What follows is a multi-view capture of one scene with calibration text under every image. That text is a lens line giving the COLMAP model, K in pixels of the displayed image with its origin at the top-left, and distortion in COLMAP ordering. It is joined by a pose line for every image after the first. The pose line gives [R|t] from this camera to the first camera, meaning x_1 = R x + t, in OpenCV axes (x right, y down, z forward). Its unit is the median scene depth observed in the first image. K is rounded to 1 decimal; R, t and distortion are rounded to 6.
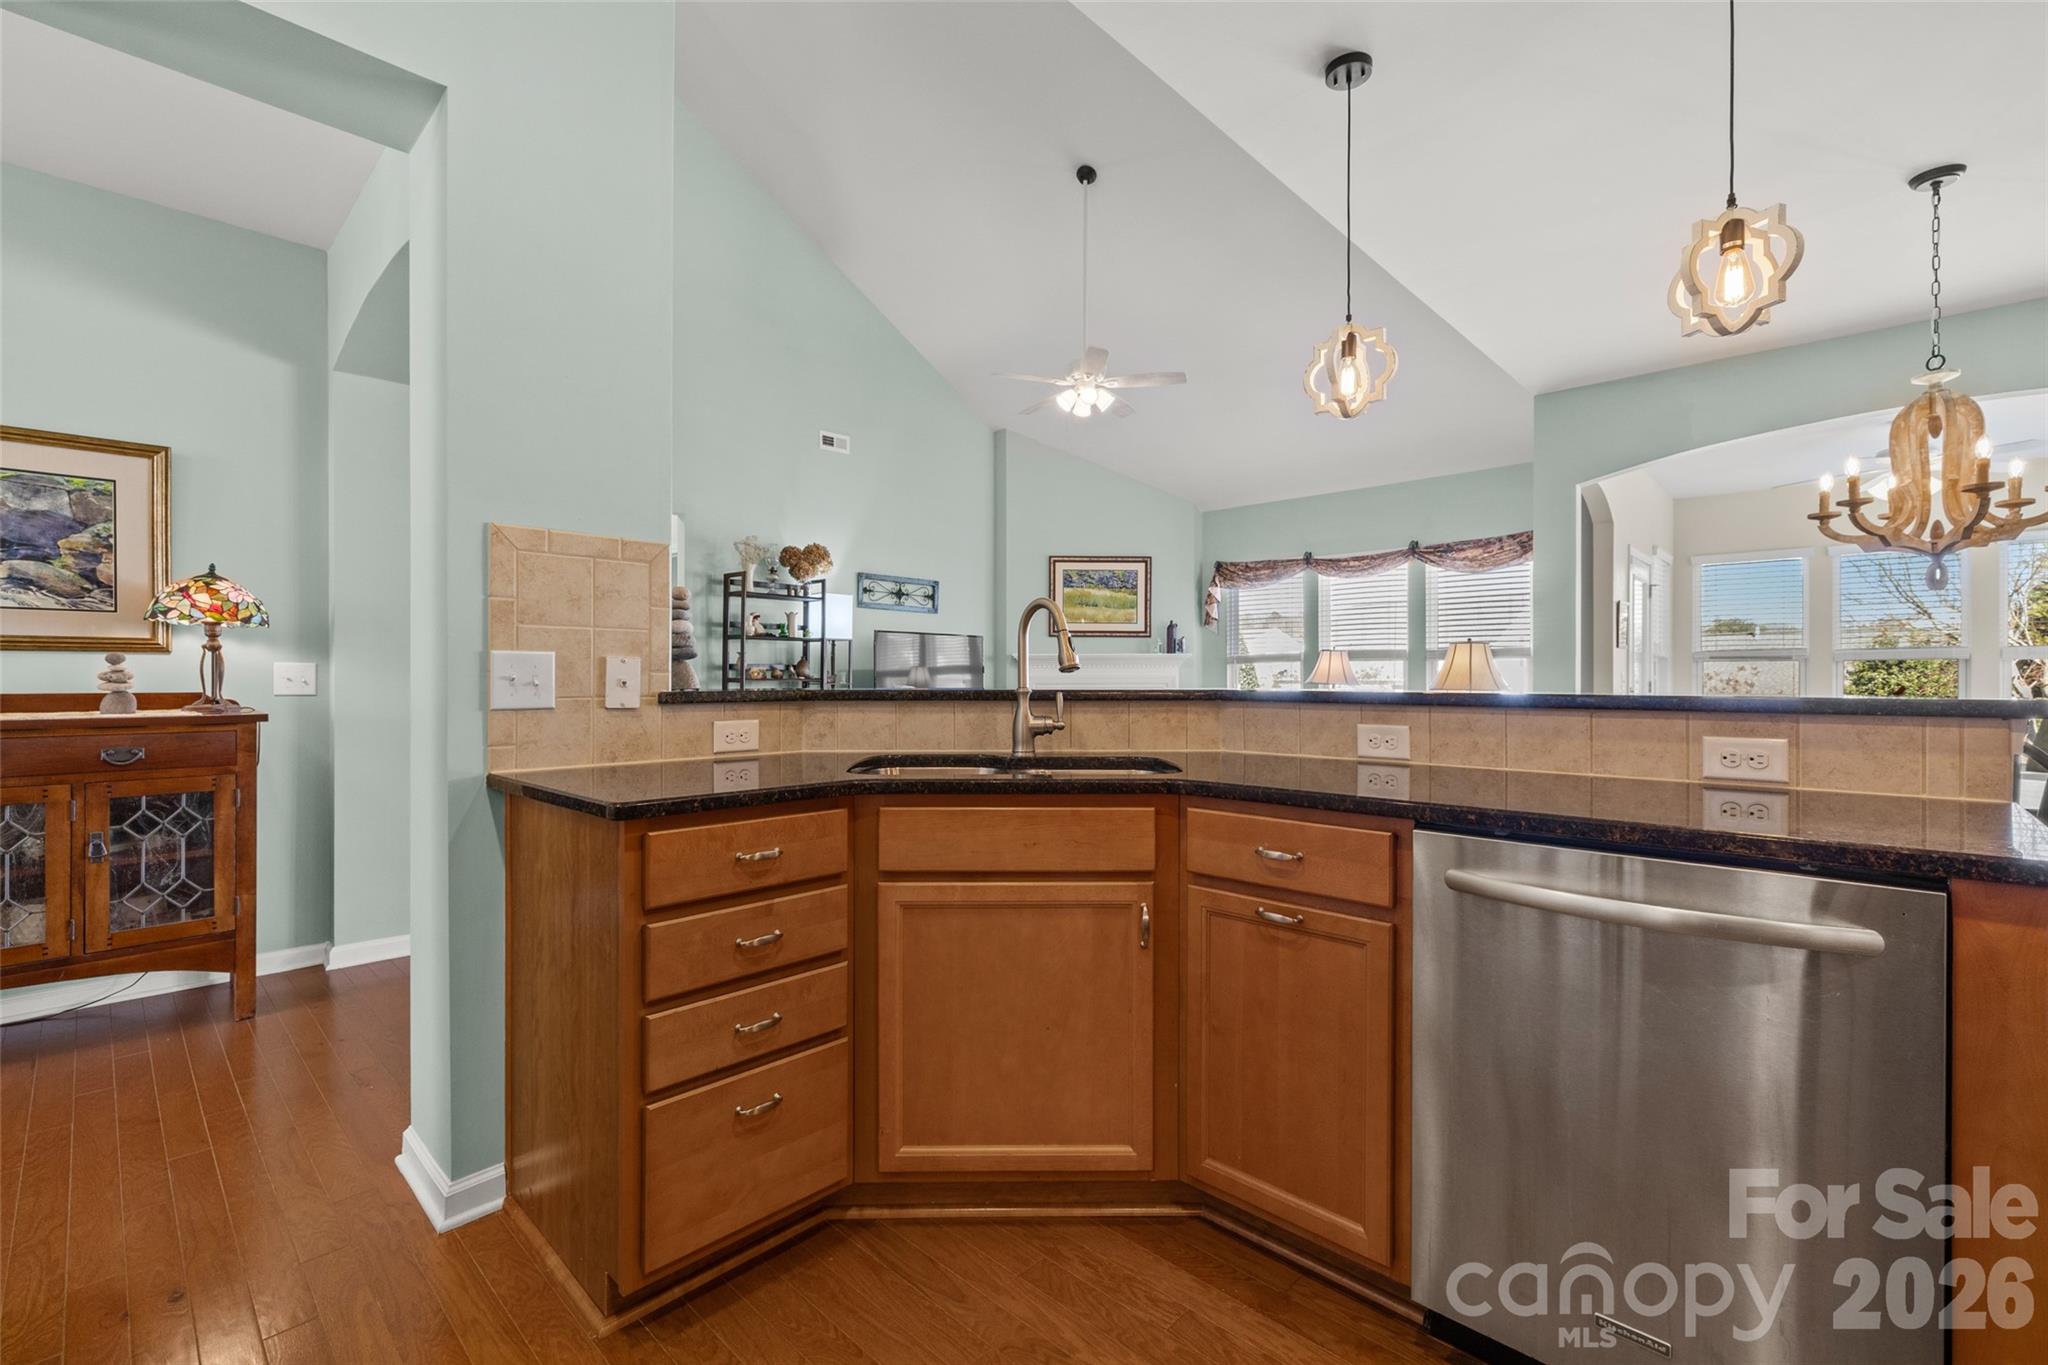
lens RADIAL K [[858.7, 0, 1024.0], [0, 858.7, 682.5], [0, 0, 1]] dist [0.001112, 0.000152]
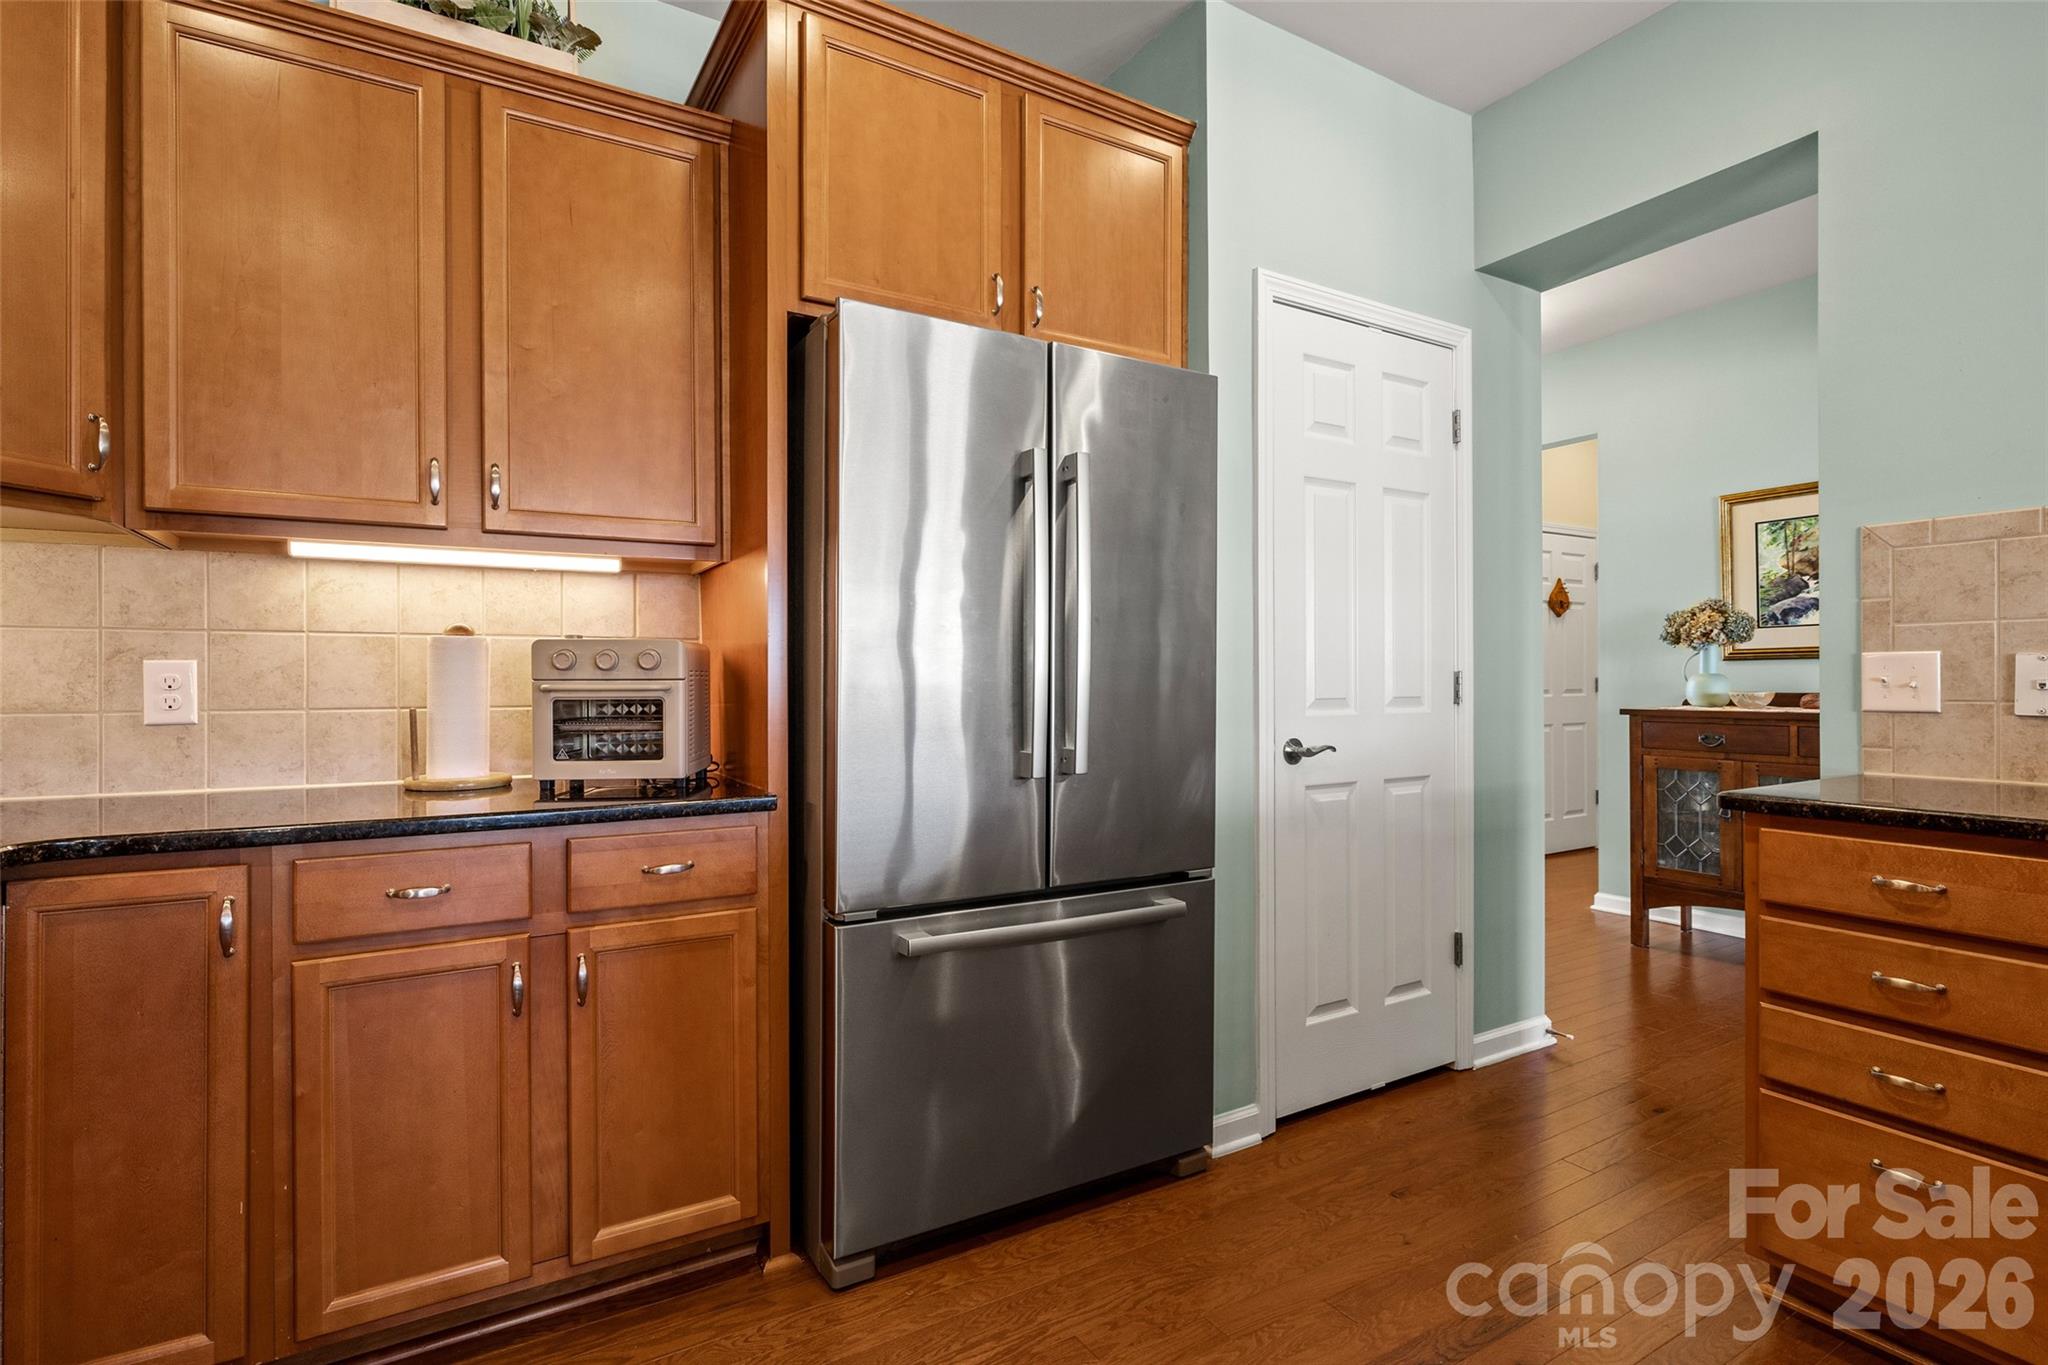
lens RADIAL K [[974.9, 0, 1024.0], [0, 974.9, 682.5], [0, 0, 1]] dist [-0.000131, 0.000197]
pose [[-0.271208, -0.000721, -0.962520, 0.174980], [-0.001782, 0.999998, -0.000246, 0.000025], [0.962519, 0.001649, -0.271209, 0.083424]]
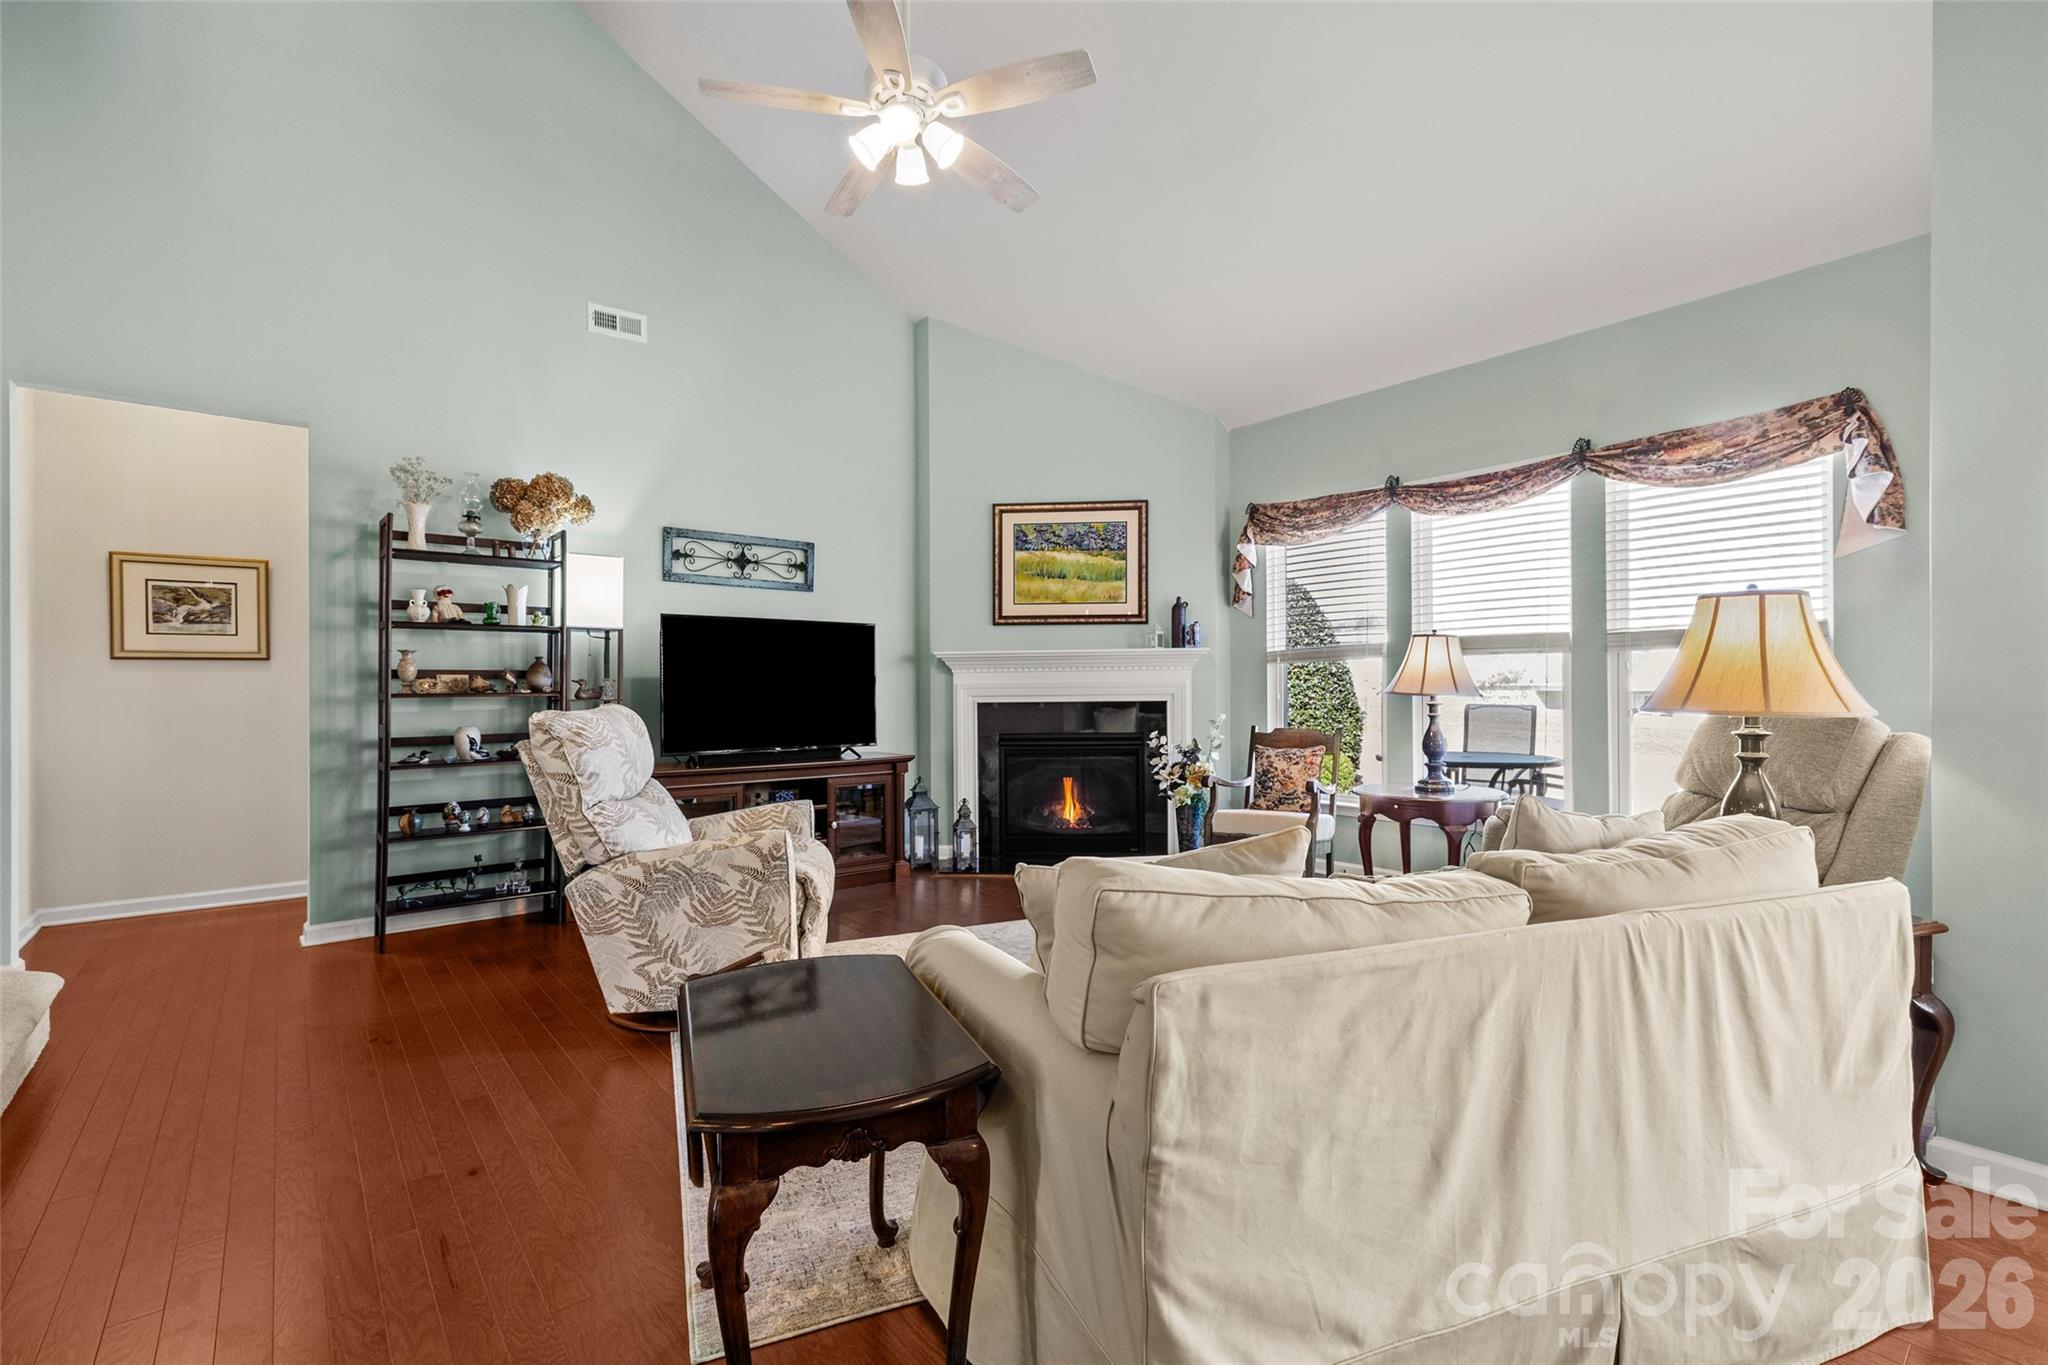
lens RADIAL K [[887.8, 0, 1024.0], [0, 887.8, 682.5], [0, 0, 1]] dist [0.001275, 0.000226]
pose [[0.993474, -0.008660, -0.113728, 0.148250], [0.007681, 0.999930, -0.009045, -0.003078], [0.113799, 0.008113, 0.993471, 0.364278]]
